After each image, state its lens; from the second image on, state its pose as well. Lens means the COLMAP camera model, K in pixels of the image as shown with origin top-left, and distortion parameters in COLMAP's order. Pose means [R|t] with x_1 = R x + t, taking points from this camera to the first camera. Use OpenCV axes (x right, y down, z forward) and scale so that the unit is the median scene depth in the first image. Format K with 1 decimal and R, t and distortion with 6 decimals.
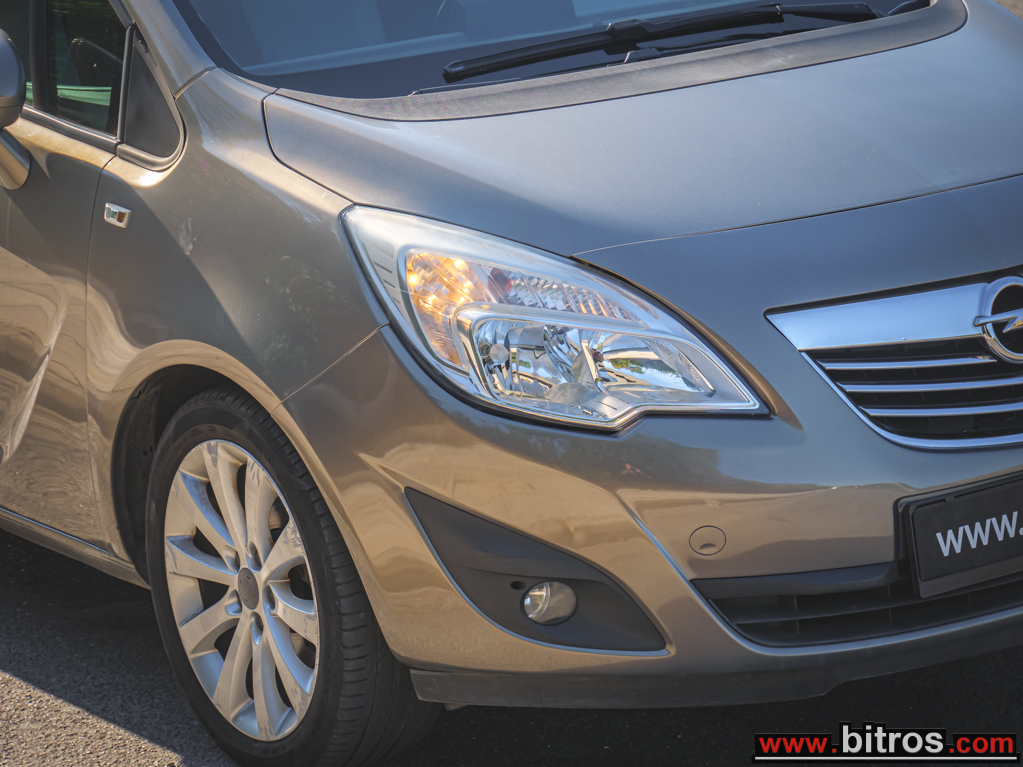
lens RADIAL K [[3635.0, 0, 512.9], [0, 3635.0, 379.9], [0, 0, 1]] dist [0.084667, 0.000000]
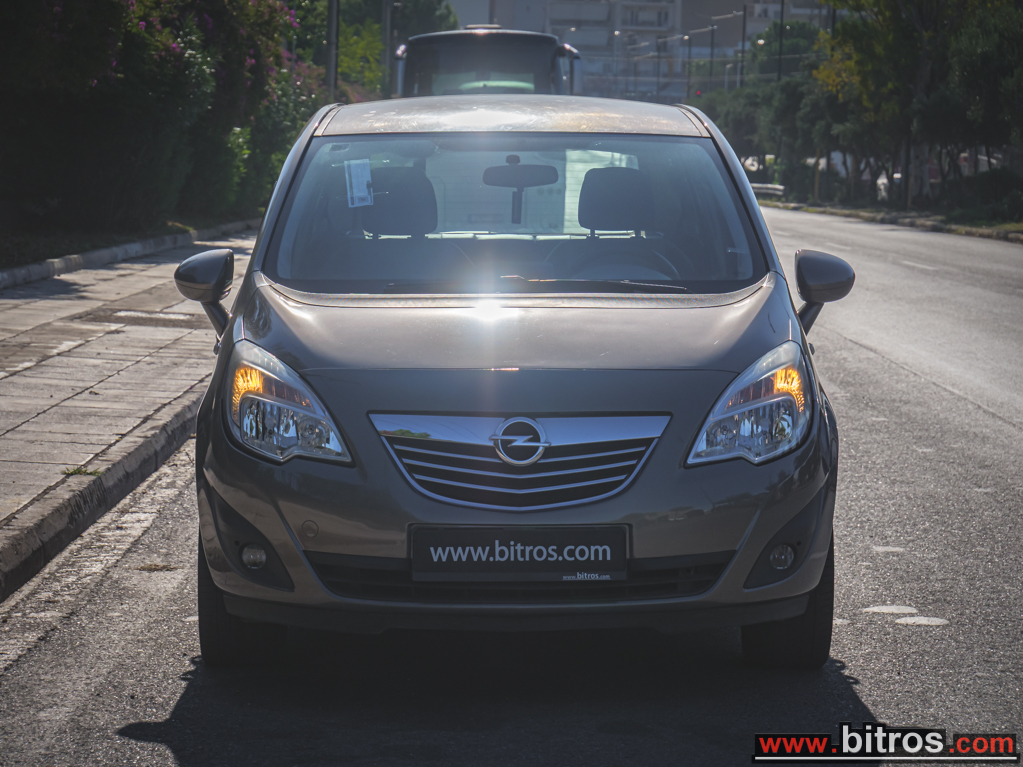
lens RADIAL K [[3635.0, 0, 512.2], [0, 3635.0, 383.5], [0, 0, 1]] dist [0.084667, 0.000000]
pose [[0.826080, 0.113046, -0.552099, 1.095591], [-0.183021, 0.980387, -0.073104, 0.084314], [0.533007, 0.161436, 0.830568, -0.455450]]
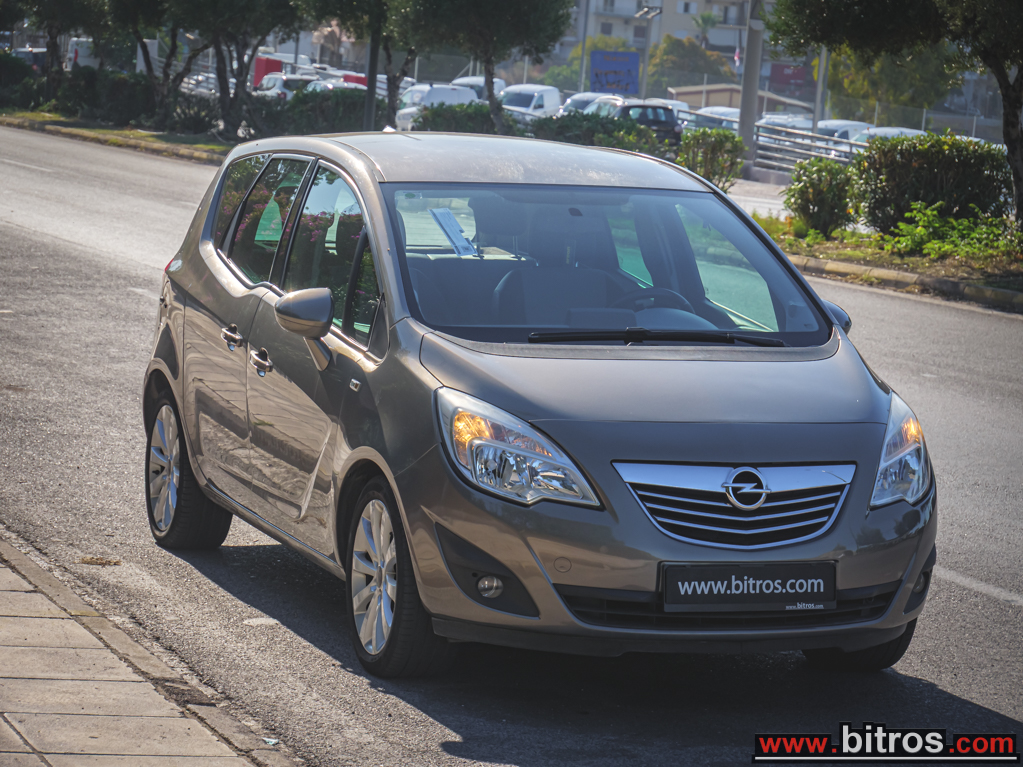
lens RADIAL K [[3635.0, 0, 476.2], [0, 3635.0, 353.2], [0, 0, 1]] dist [0.084667, 0.000000]
pose [[0.957480, 0.139305, -0.252637, 0.490460], [-0.169741, 0.980104, -0.102875, 0.141306], [0.233280, 0.141384, 0.962077, -0.966438]]
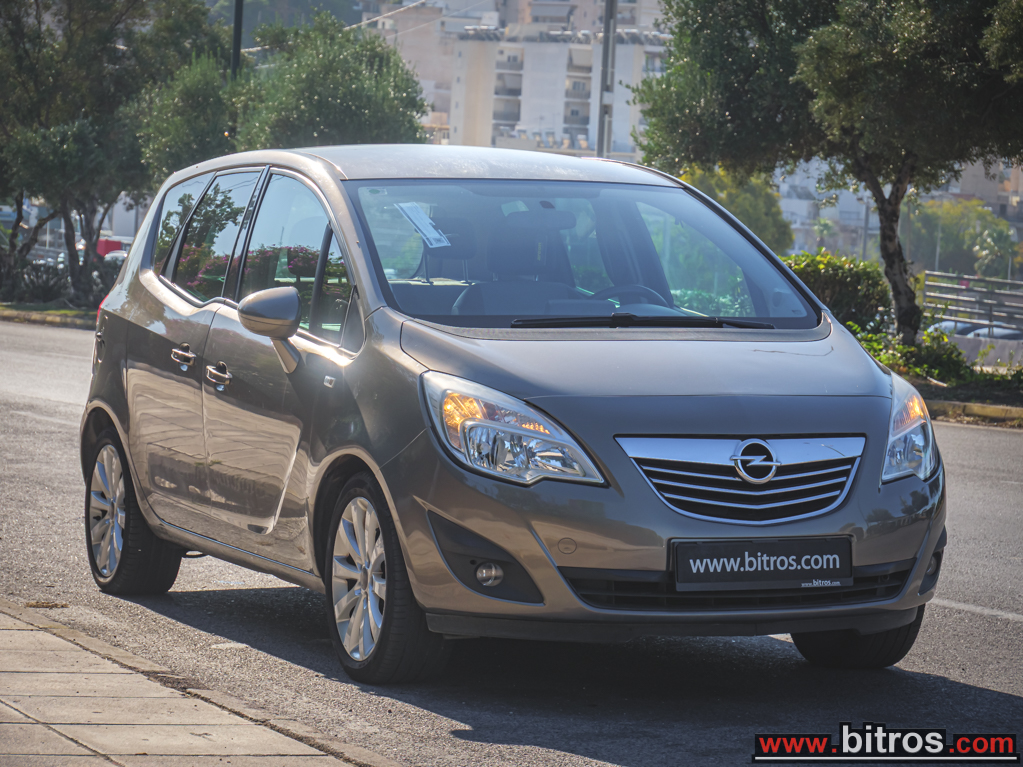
lens RADIAL K [[3635.0, 0, 511.8], [0, 3635.0, 385.4], [0, 0, 1]] dist [0.084667, 0.000000]
pose [[0.973988, 0.098286, -0.204176, 0.398046], [-0.131303, 0.979147, -0.155017, 0.255773], [0.184682, 0.177794, 0.966583, -0.865654]]
